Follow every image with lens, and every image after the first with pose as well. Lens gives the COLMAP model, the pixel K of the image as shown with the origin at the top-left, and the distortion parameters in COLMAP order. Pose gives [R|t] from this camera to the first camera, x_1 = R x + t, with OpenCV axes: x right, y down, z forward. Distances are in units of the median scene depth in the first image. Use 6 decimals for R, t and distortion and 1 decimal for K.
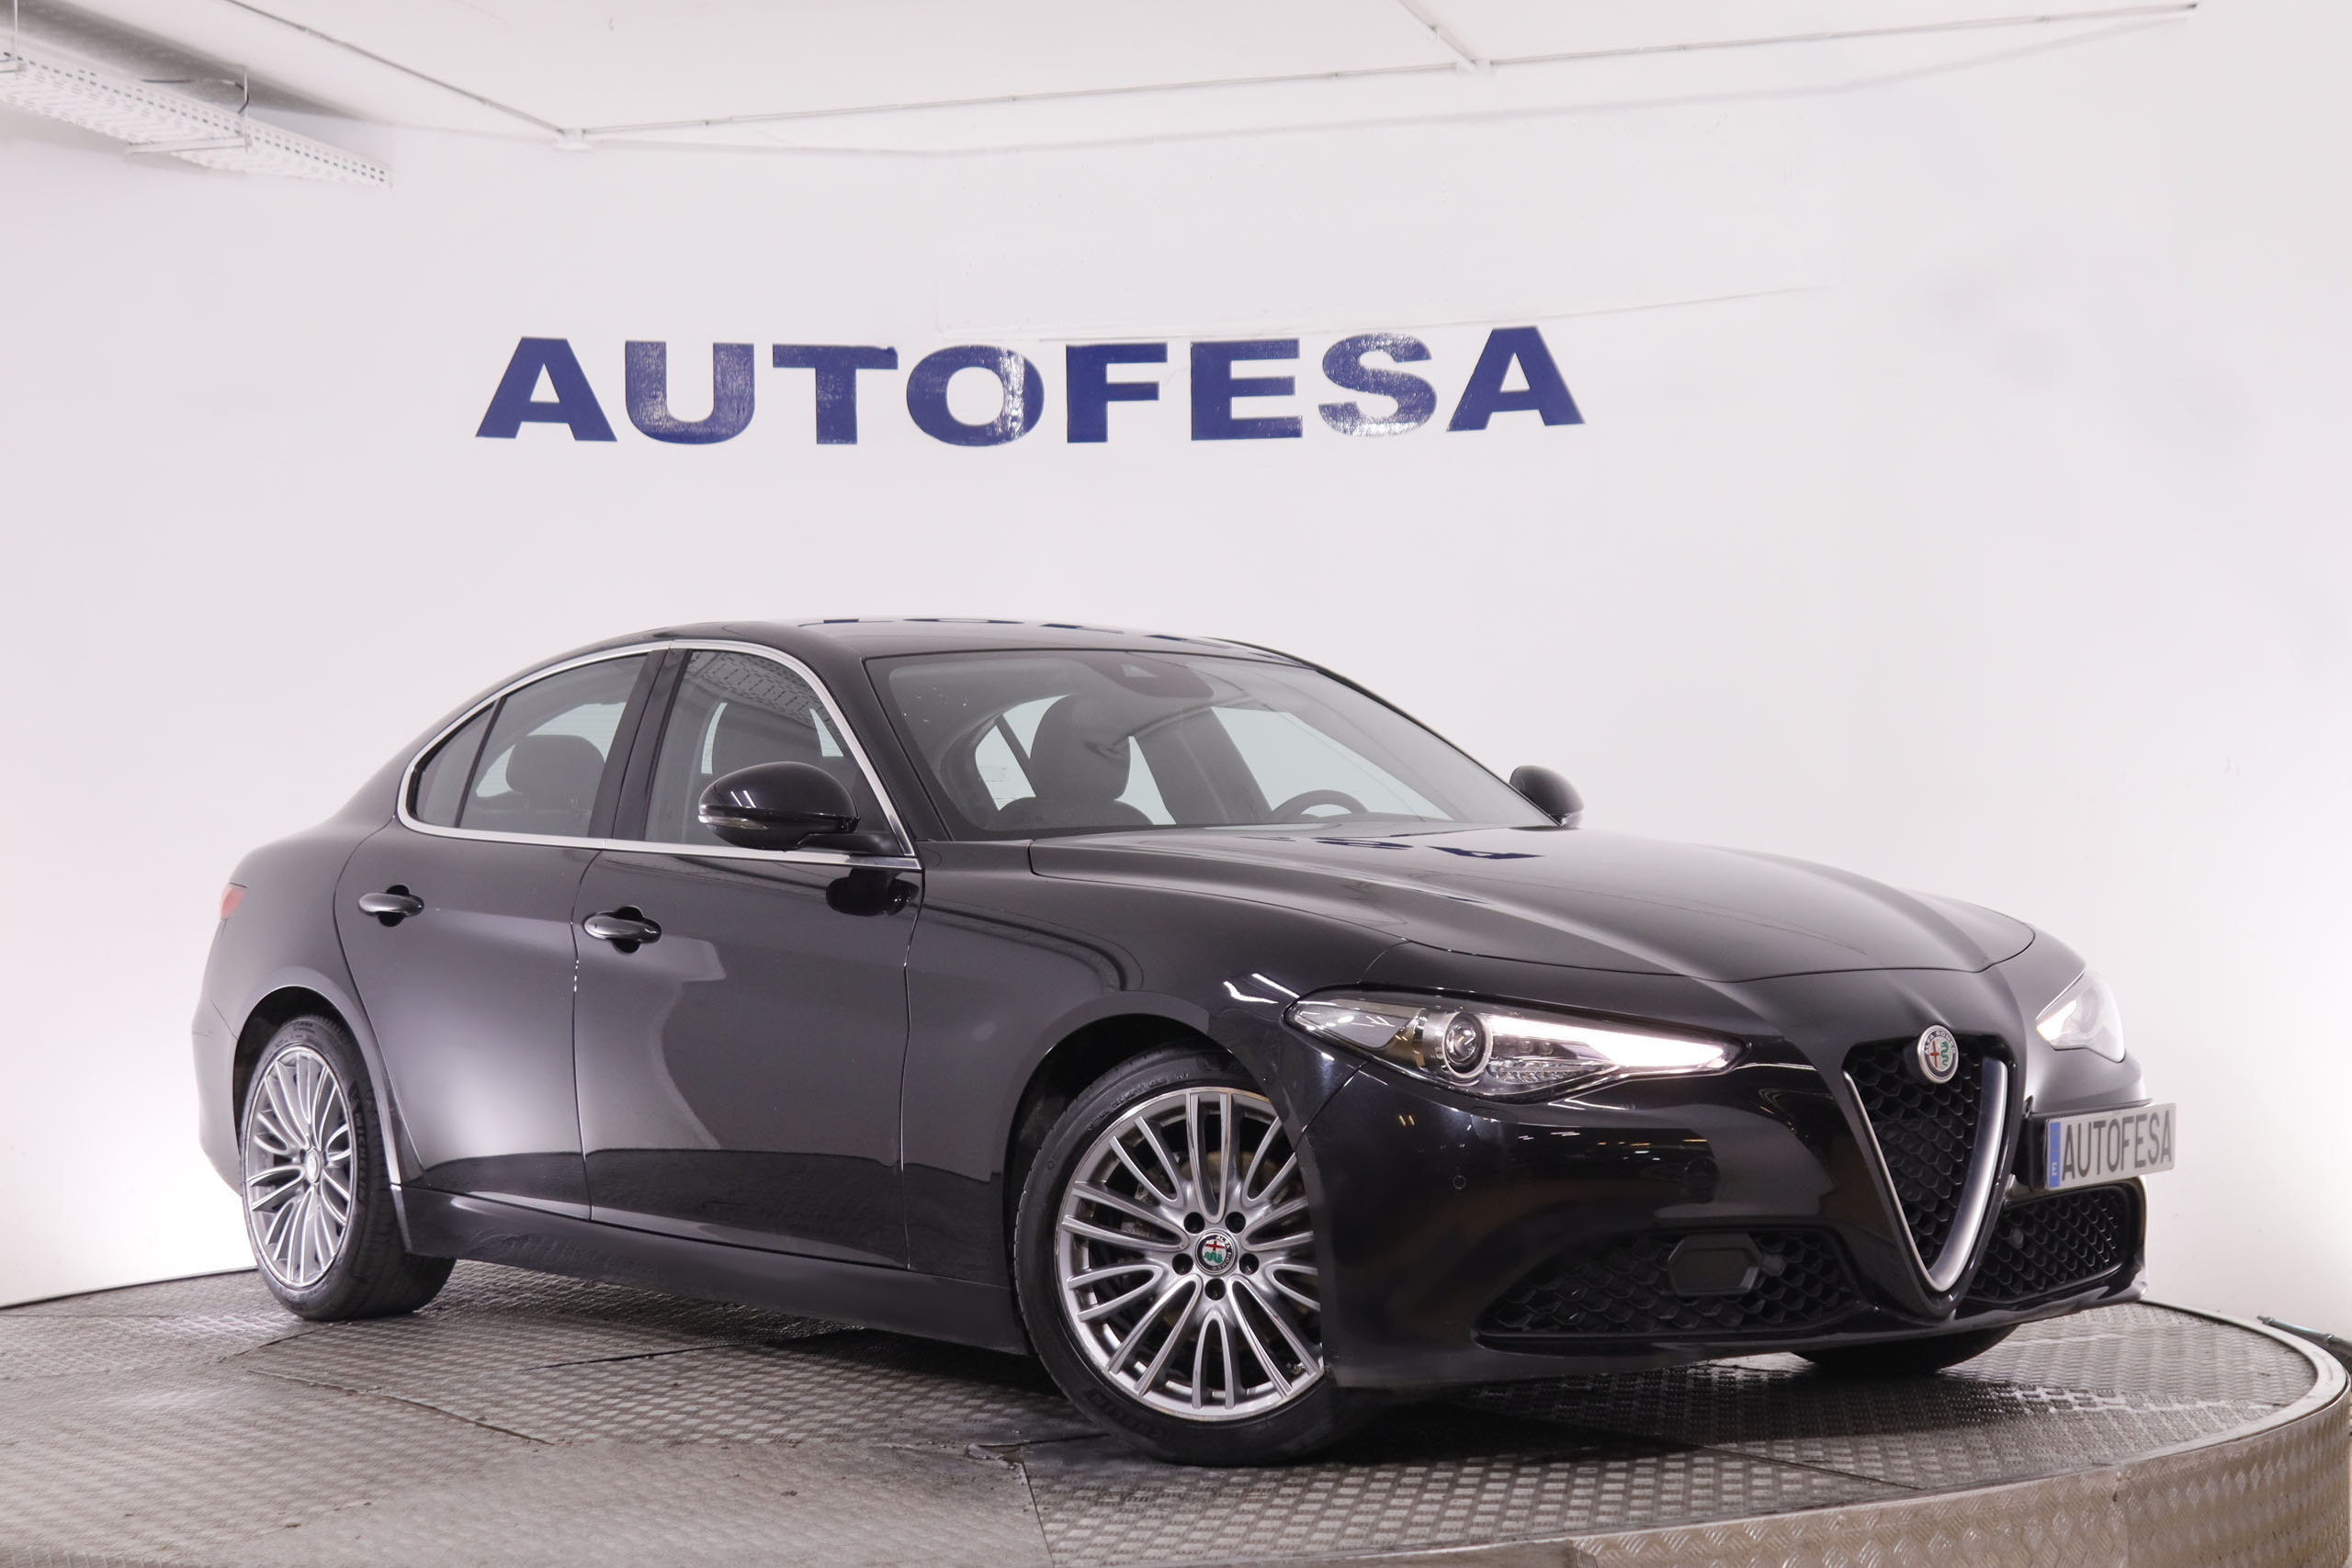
lens RADIAL K [[3824.1, 0, 1228.6], [0, 3824.1, 720.2], [0, 0, 1]] dist [-0.027160, 0.000000]
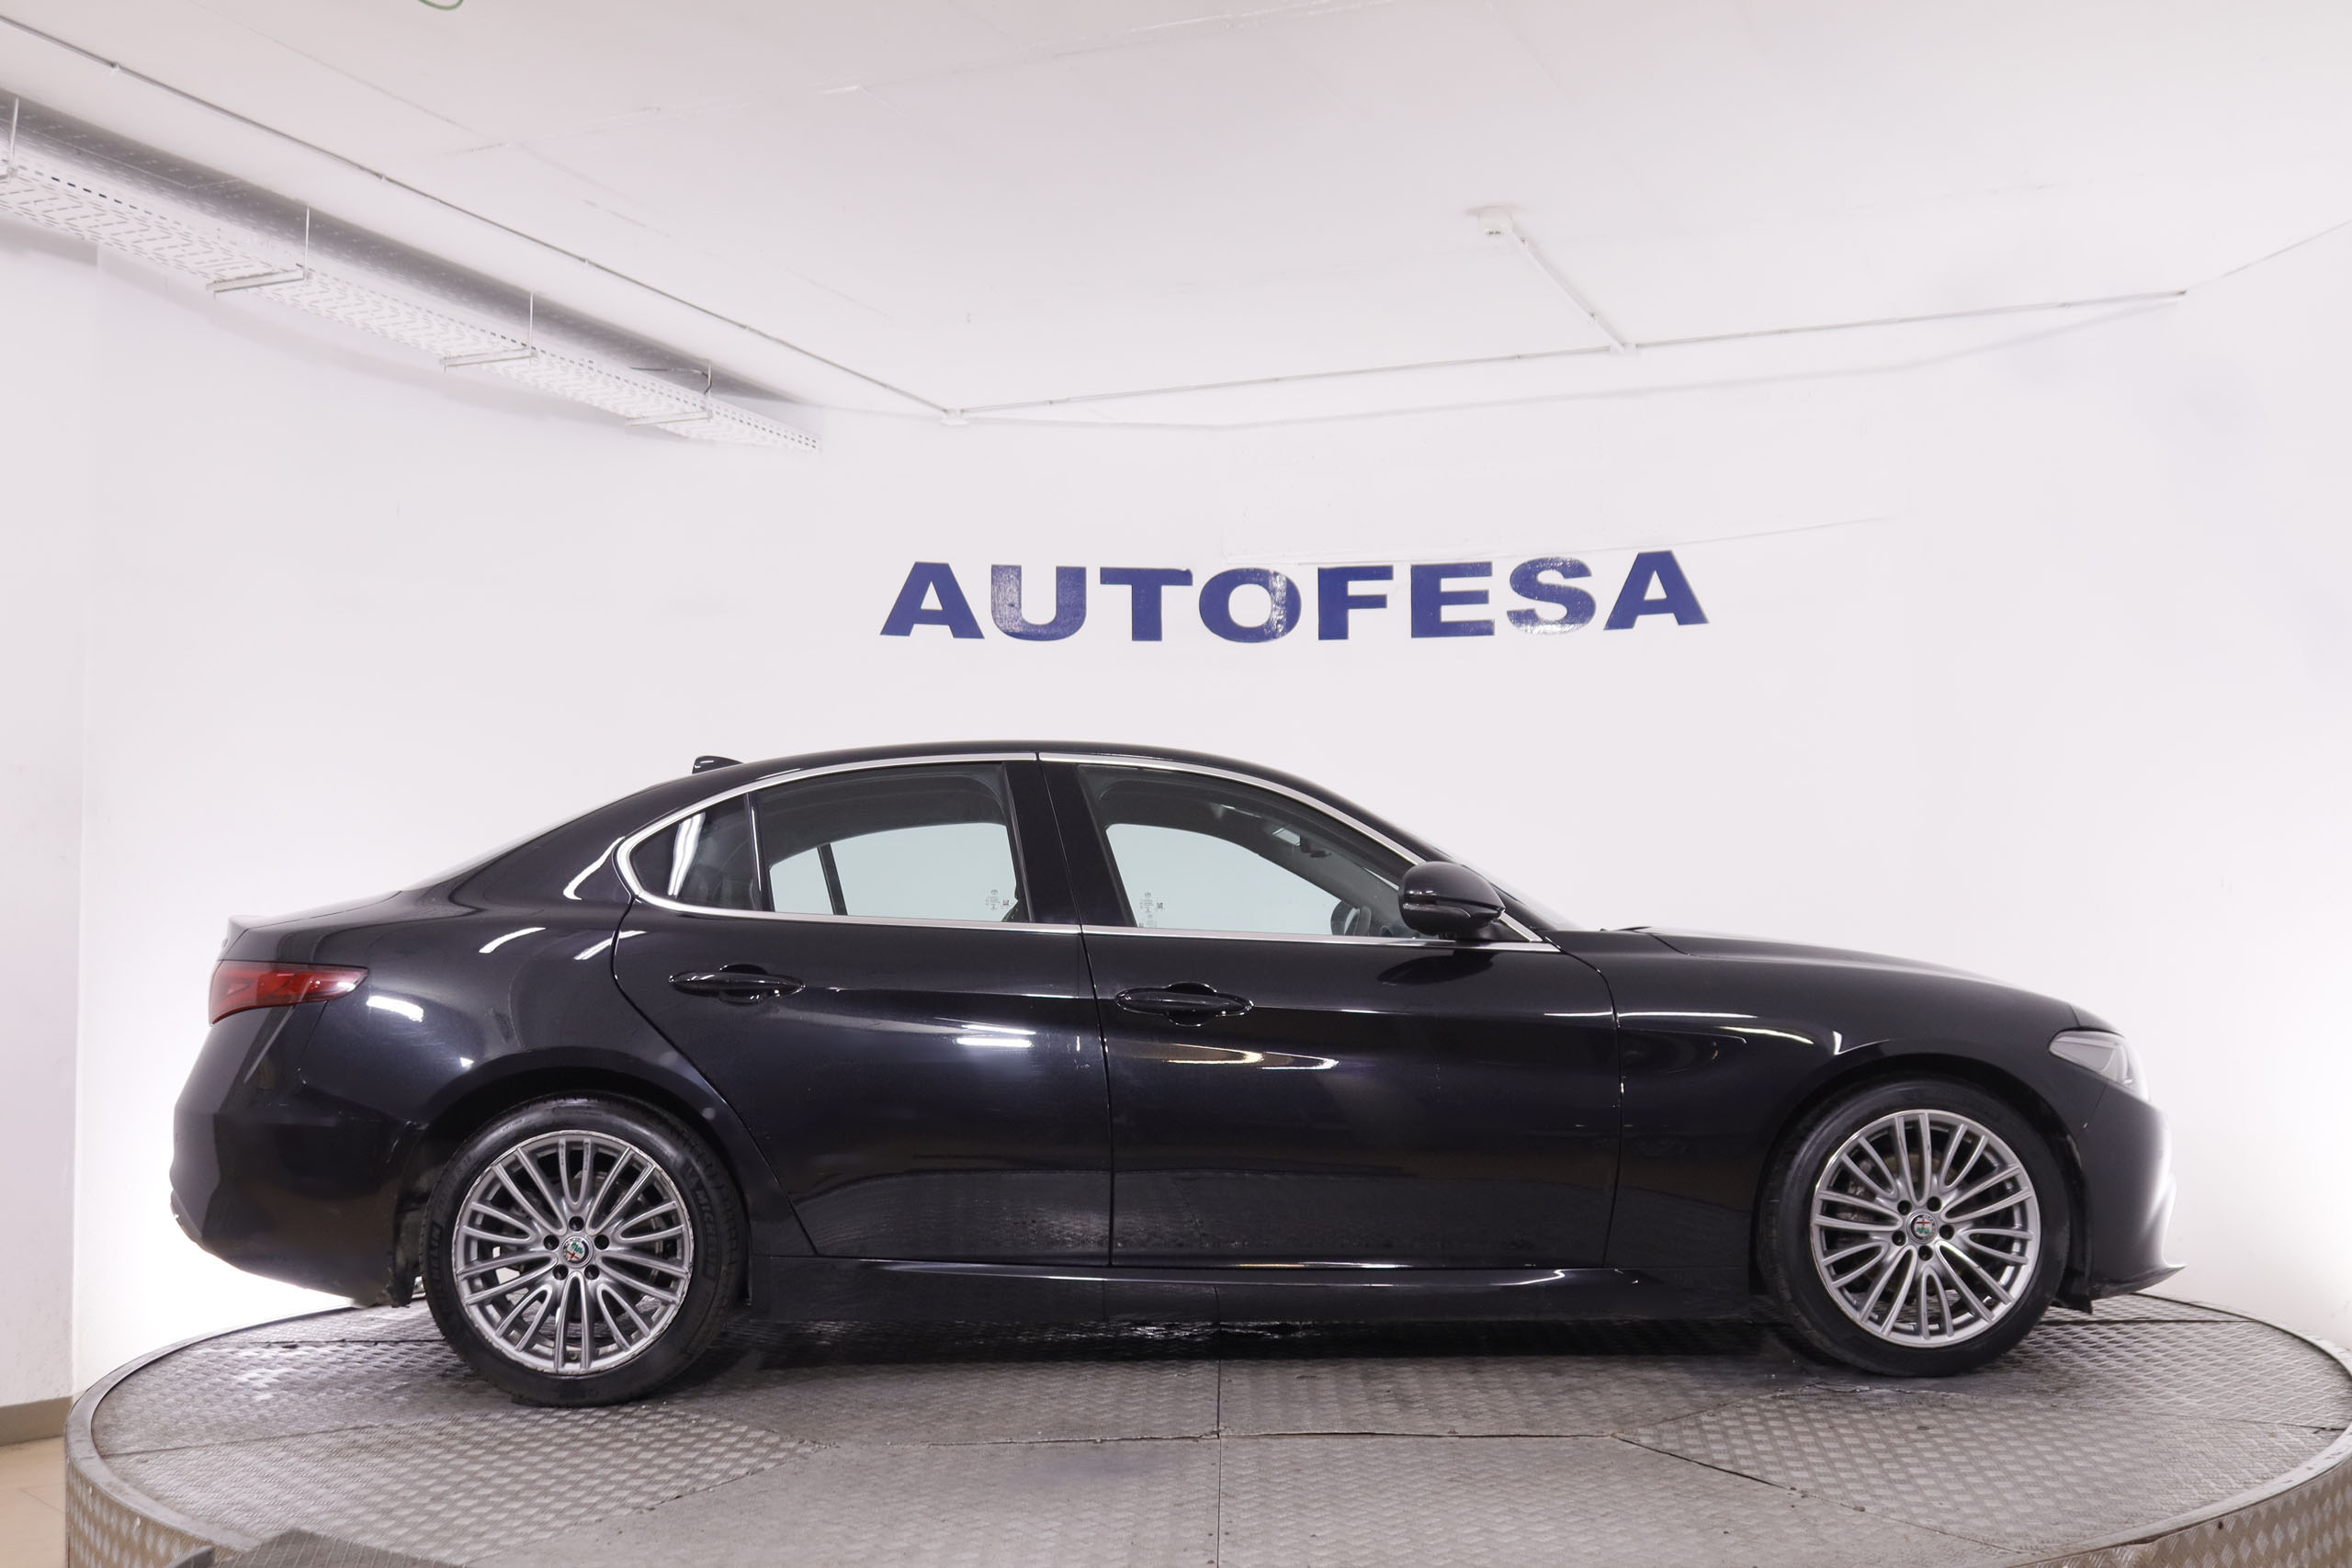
lens RADIAL K [[2519.0, 0, 1200.2], [0, 2519.0, 751.1], [0, 0, 1]] dist [-0.093511, 0.000000]
pose [[0.994233, 0.002499, -0.107213, 0.011613], [-0.007359, 0.998961, -0.044966, 0.006369], [0.106989, 0.045496, 0.993219, 0.124953]]
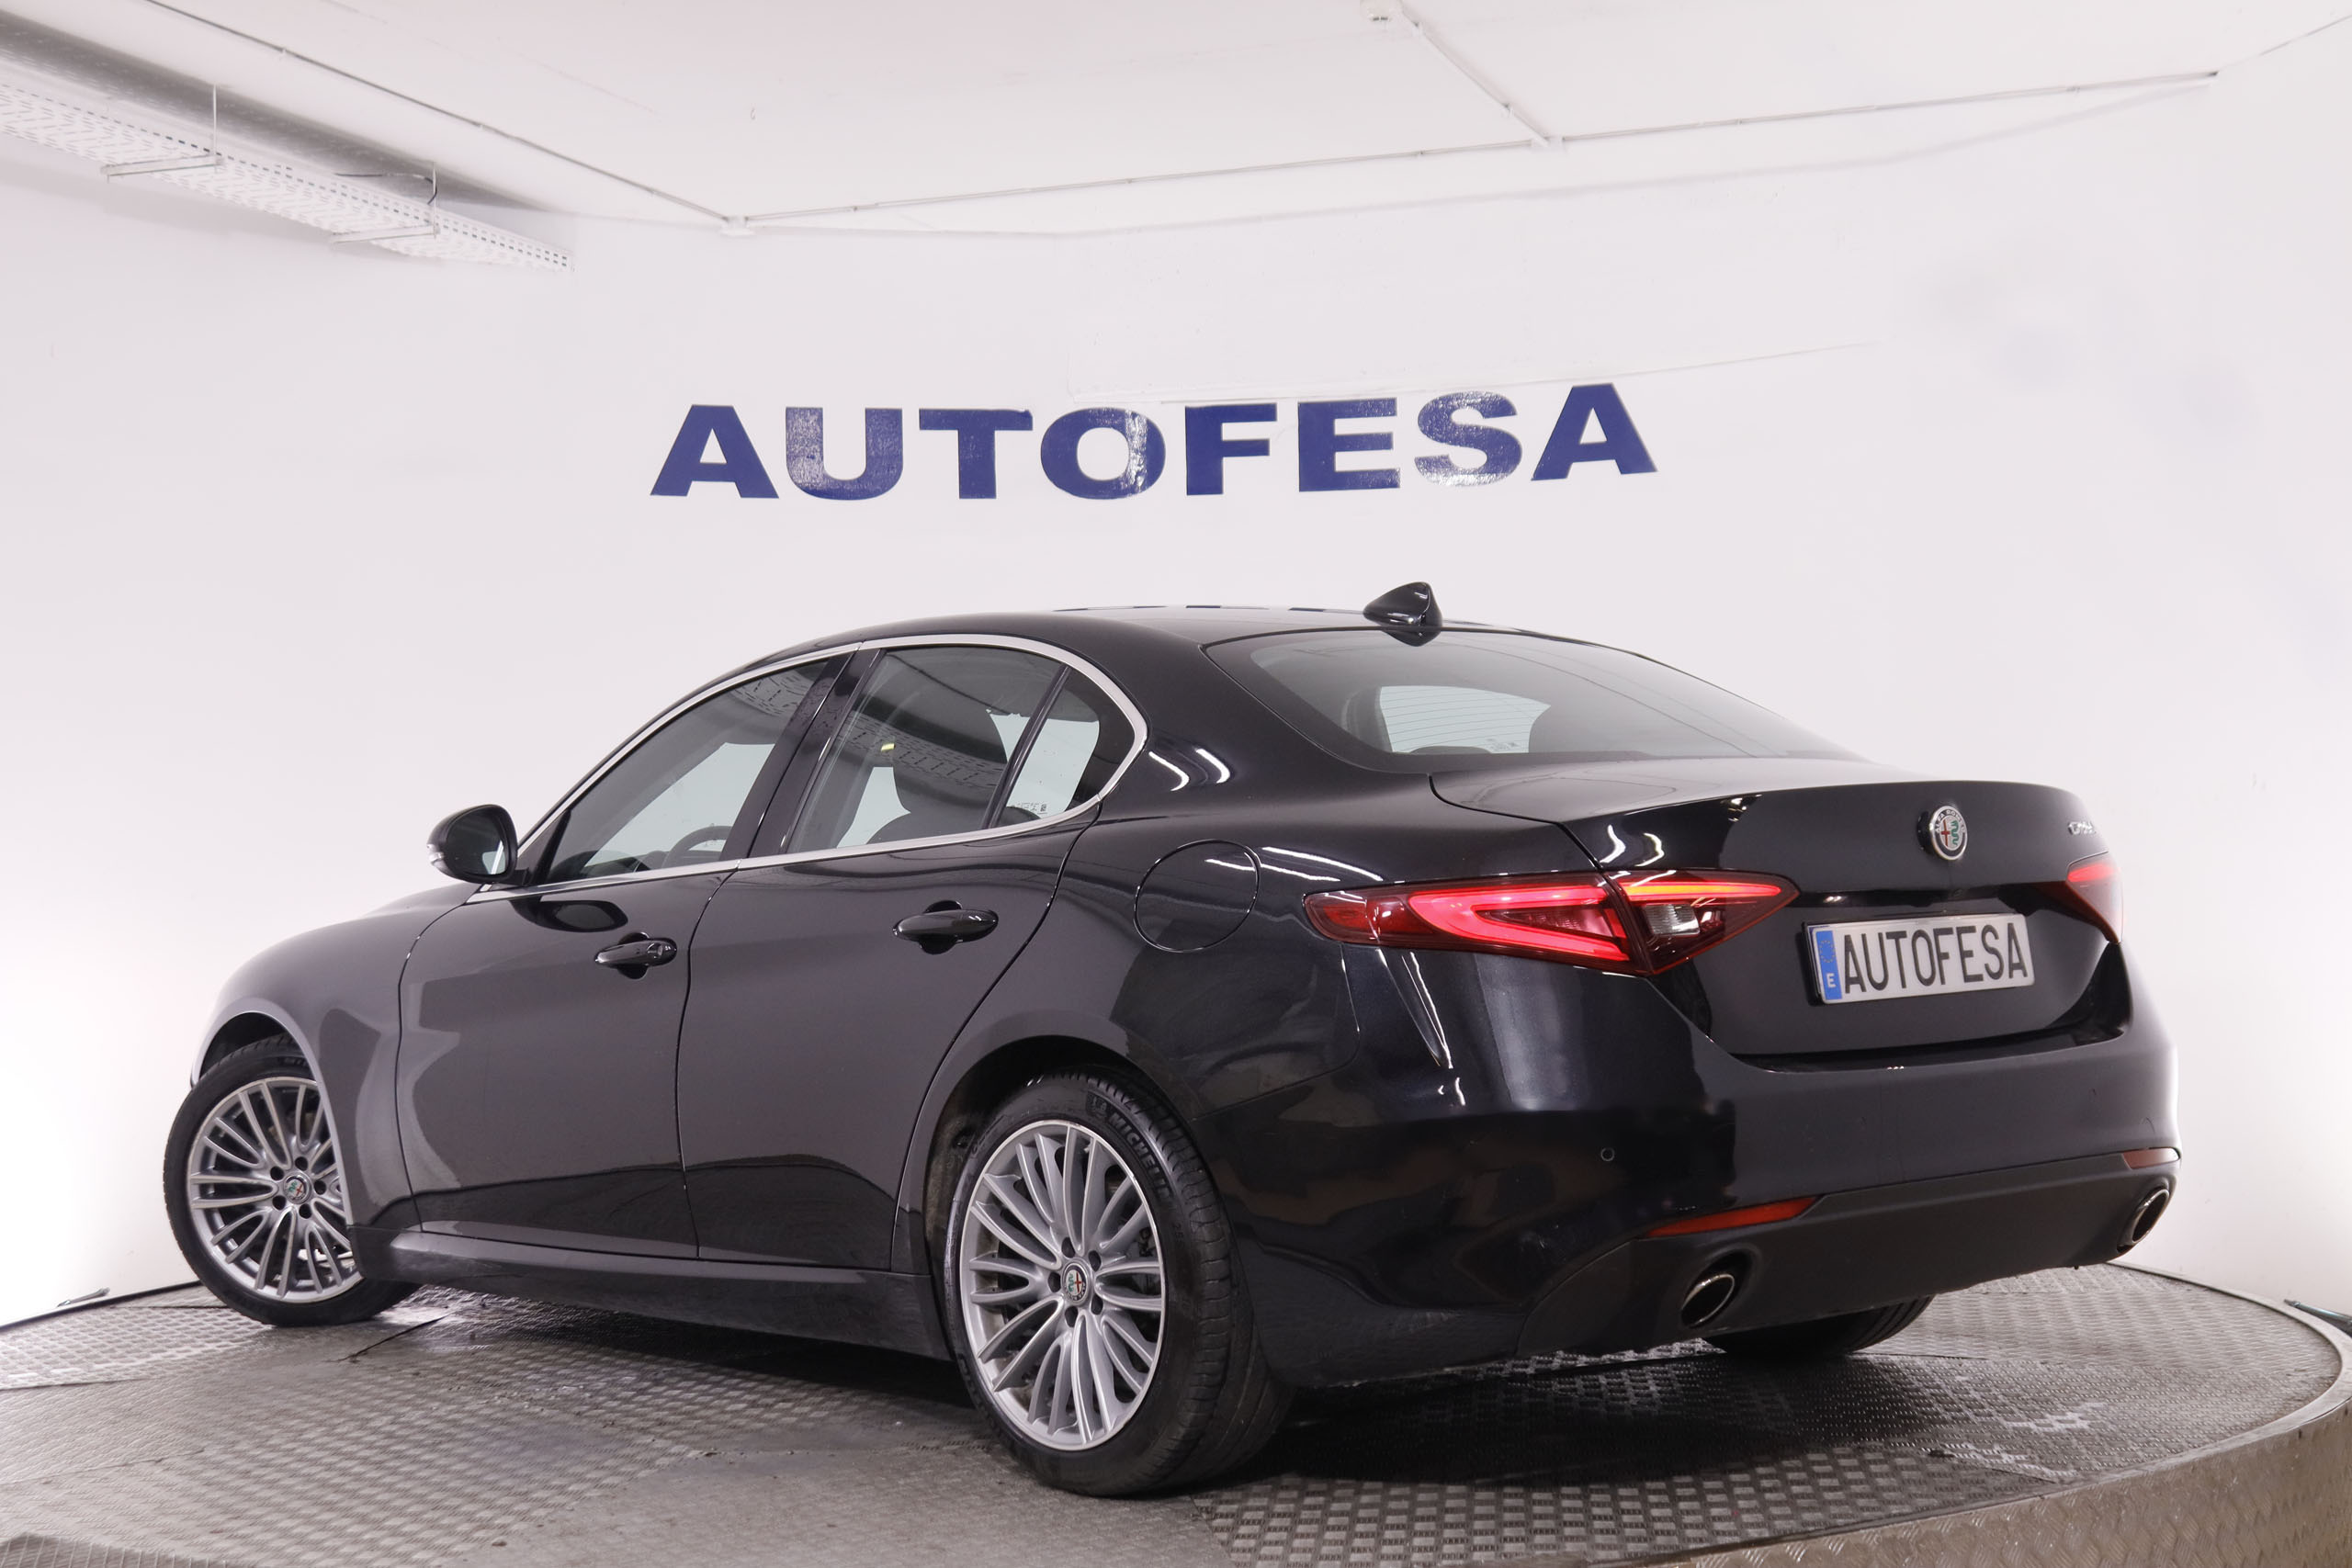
lens RADIAL K [[3340.2, 0, 1216.8], [0, 3340.2, 746.6], [0, 0, 1]] dist [-0.030233, 0.000000]
pose [[0.998054, -0.006485, -0.062013, 0.026180], [0.006231, 0.999971, -0.004273, 0.003909], [0.062039, 0.003878, 0.998066, 0.043281]]
